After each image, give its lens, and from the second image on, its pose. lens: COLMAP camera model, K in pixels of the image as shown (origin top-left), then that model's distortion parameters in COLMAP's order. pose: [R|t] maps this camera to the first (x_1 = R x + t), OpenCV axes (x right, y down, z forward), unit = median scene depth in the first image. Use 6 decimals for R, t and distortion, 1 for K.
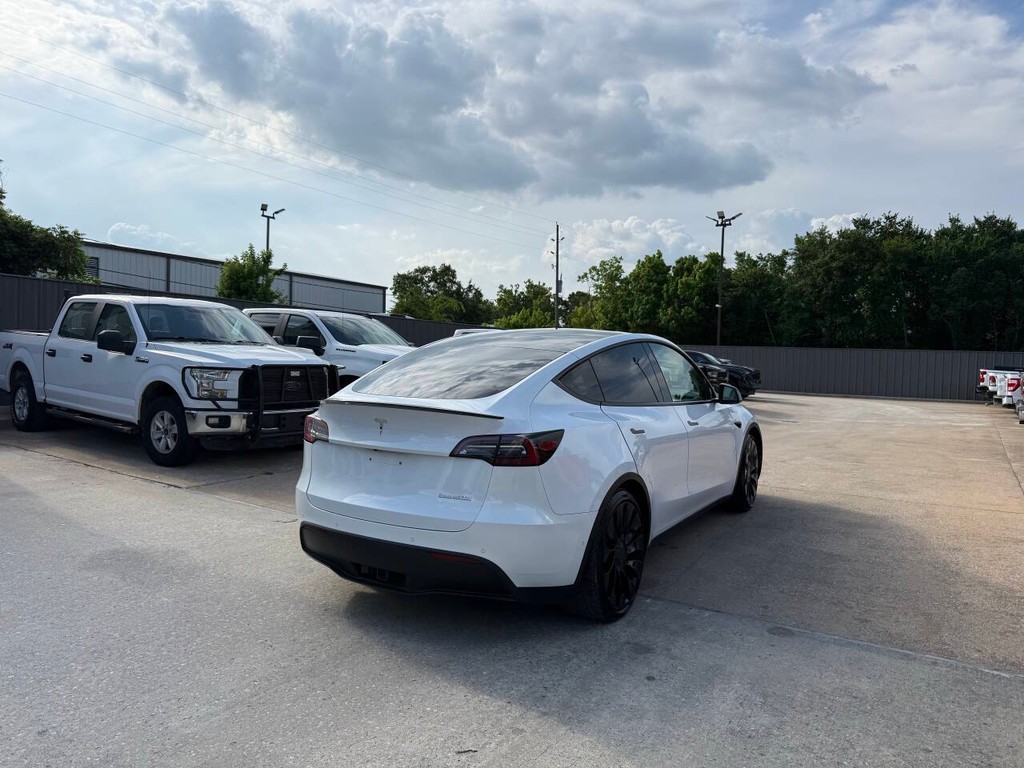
lens RADIAL K [[716.0, 0, 506.1], [0, 716.0, 377.5], [0, 0, 1]] dist [0.050022, -0.060013]
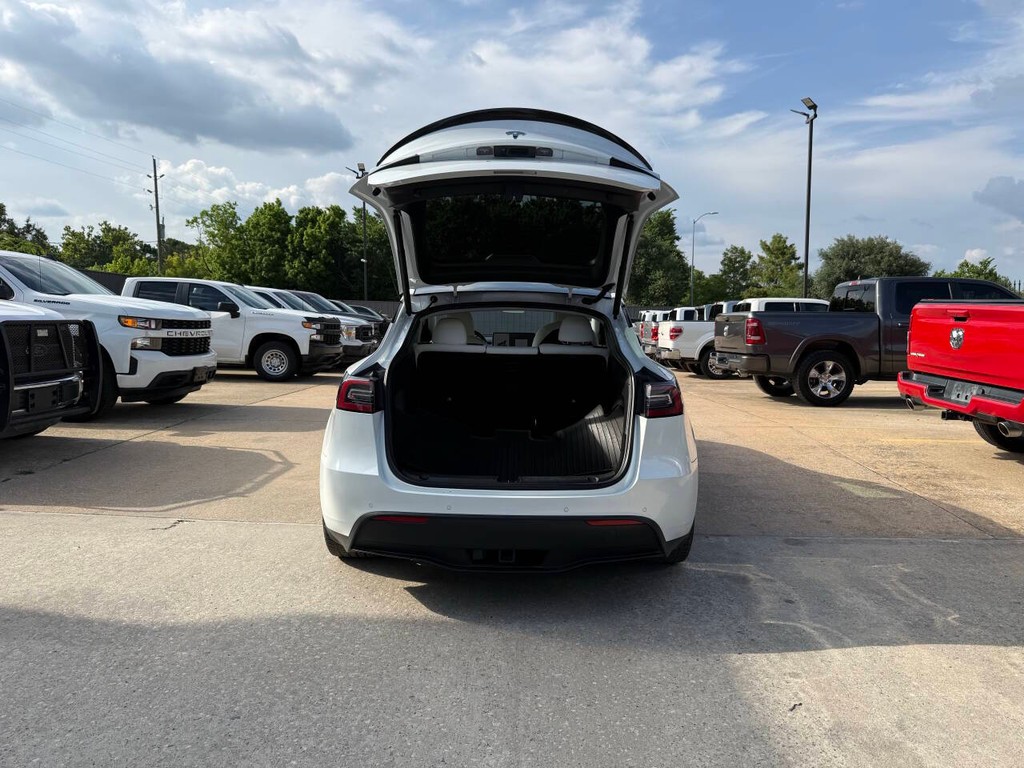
lens RADIAL K [[719.2, 0, 518.6], [0, 719.2, 387.3], [0, 0, 1]] dist [0.038919, -0.044530]
pose [[0.850243, -0.063265, 0.522575, -0.034191], [0.023907, 0.996368, 0.081727, 0.000140], [-0.525847, -0.056995, 0.848667, 0.015911]]
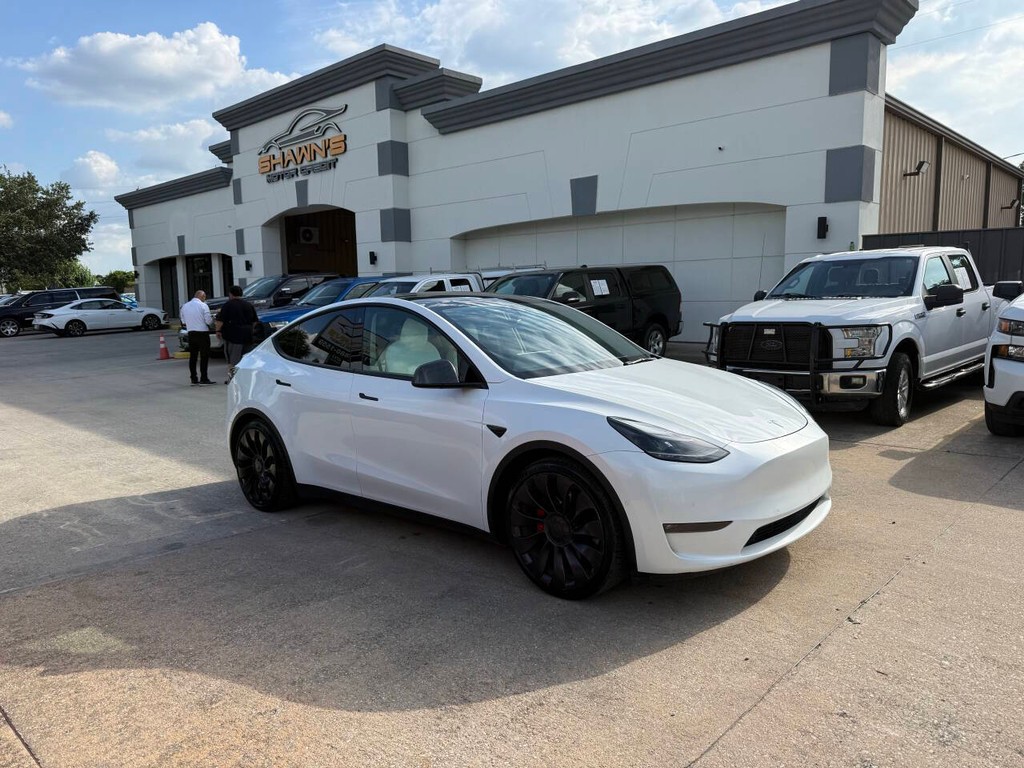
lens RADIAL K [[719.6, 0, 509.5], [0, 719.6, 384.5], [0, 0, 1]] dist [0.047055, -0.060593]
pose [[-0.188104, 0.099581, -0.977088, 0.086668], [-0.013142, 0.994502, 0.103886, -0.003751], [0.982061, 0.032383, -0.185761, 0.105922]]
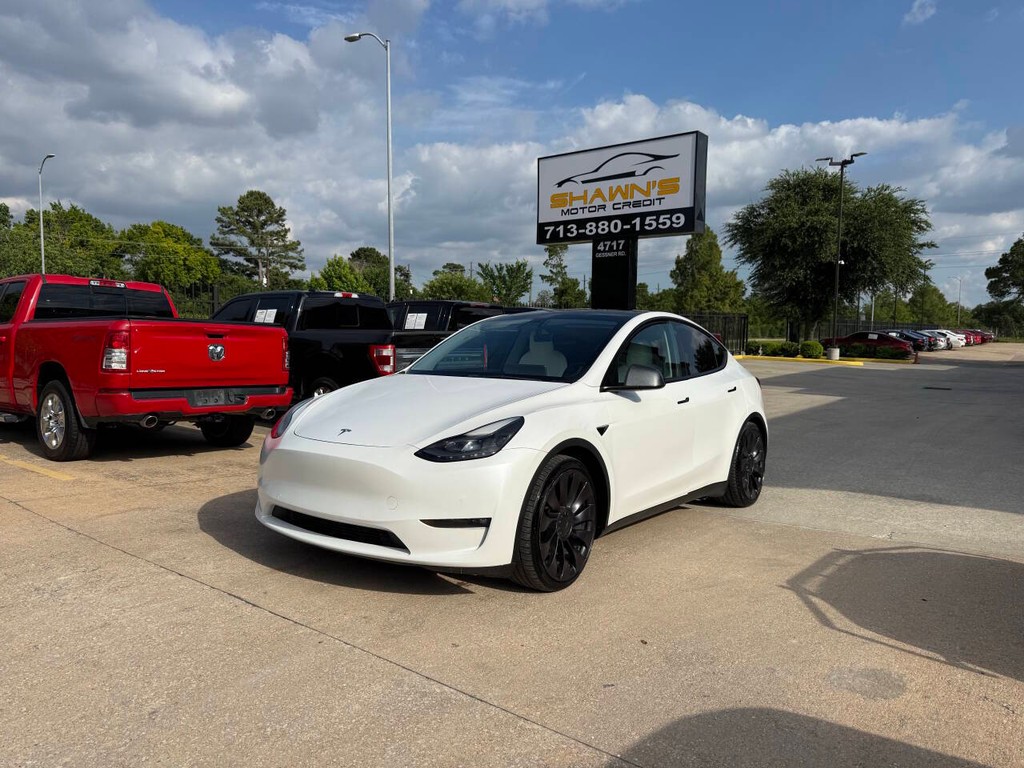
lens RADIAL K [[719.6, 0, 509.5], [0, 719.6, 384.5], [0, 0, 1]] dist [0.047055, -0.060593]
pose [[-0.995372, -0.039388, 0.087652, 0.008360], [-0.030381, 0.994339, 0.101822, -0.005176], [-0.091166, 0.098688, -0.990934, 0.172046]]
